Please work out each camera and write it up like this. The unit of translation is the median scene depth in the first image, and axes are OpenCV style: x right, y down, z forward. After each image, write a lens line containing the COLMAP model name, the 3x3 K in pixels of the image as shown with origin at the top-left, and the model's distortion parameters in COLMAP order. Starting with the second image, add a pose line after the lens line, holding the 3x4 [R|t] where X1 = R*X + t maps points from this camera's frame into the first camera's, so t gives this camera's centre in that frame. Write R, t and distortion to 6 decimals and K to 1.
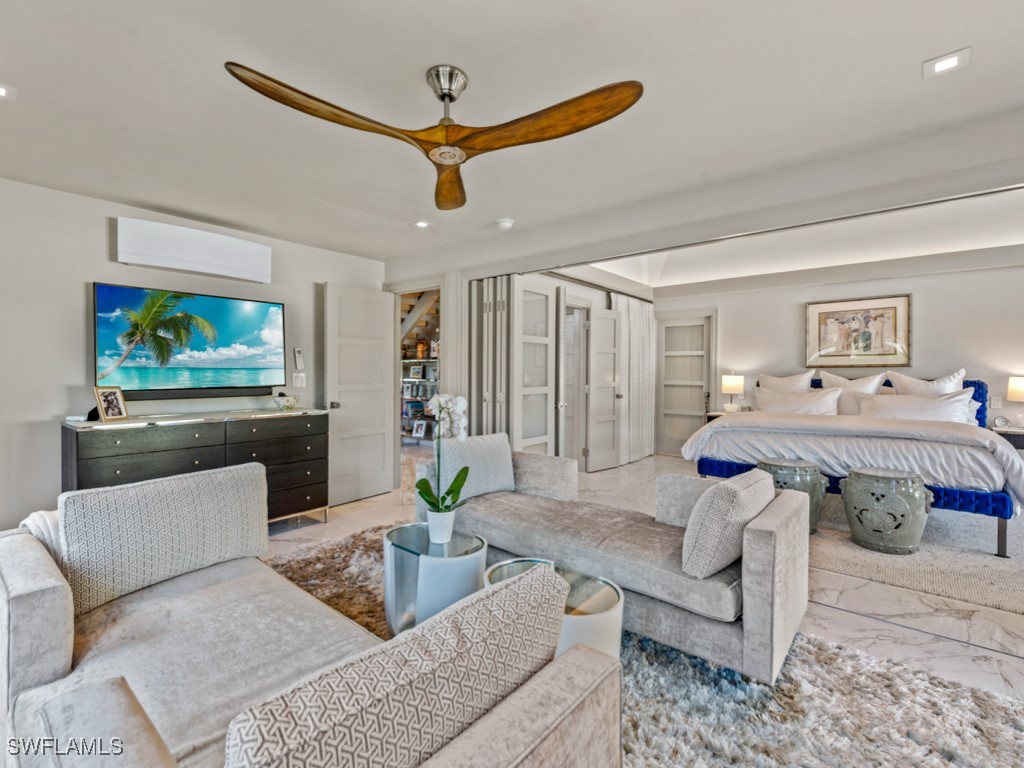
lens RADIAL K [[472.6, 0, 512.0], [0, 472.6, 384.0], [0, 0, 1]] dist [0.002775, -0.000138]
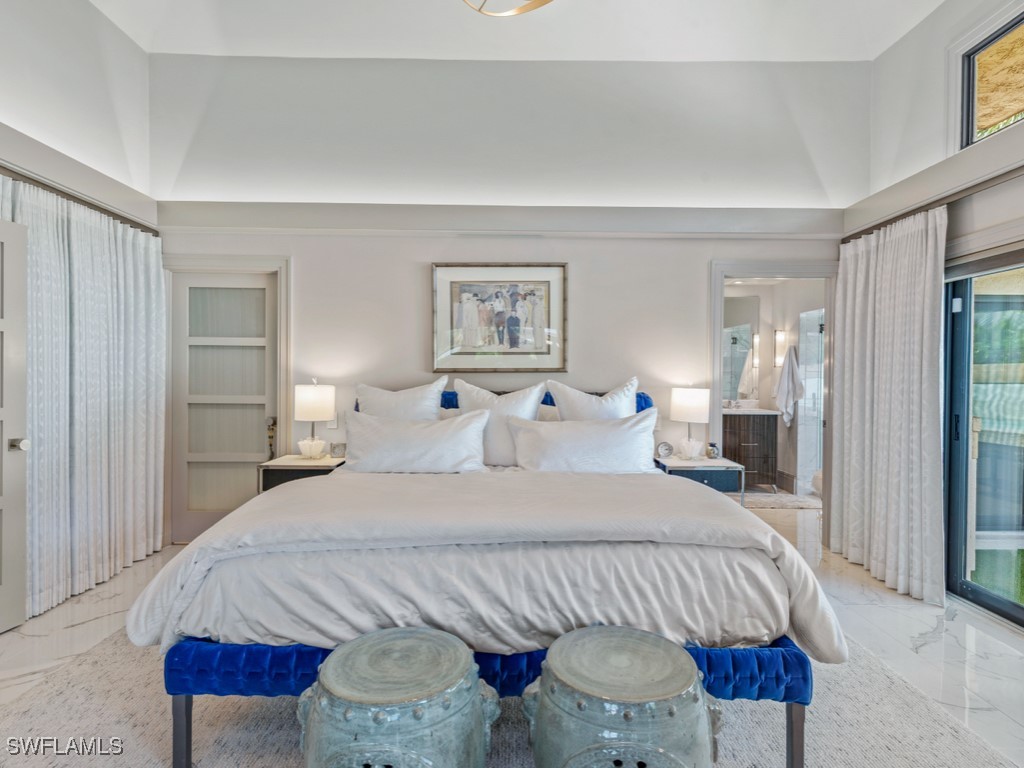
lens RADIAL K [[552.9, 0, 511.8], [0, 552.9, 378.7], [0, 0, 1]] dist [0.002890, -0.000439]
pose [[0.760841, -0.002990, 0.648932, 0.288640], [0.010207, 0.999921, -0.007361, -0.023667], [-0.648858, 0.012224, 0.760811, 0.477706]]
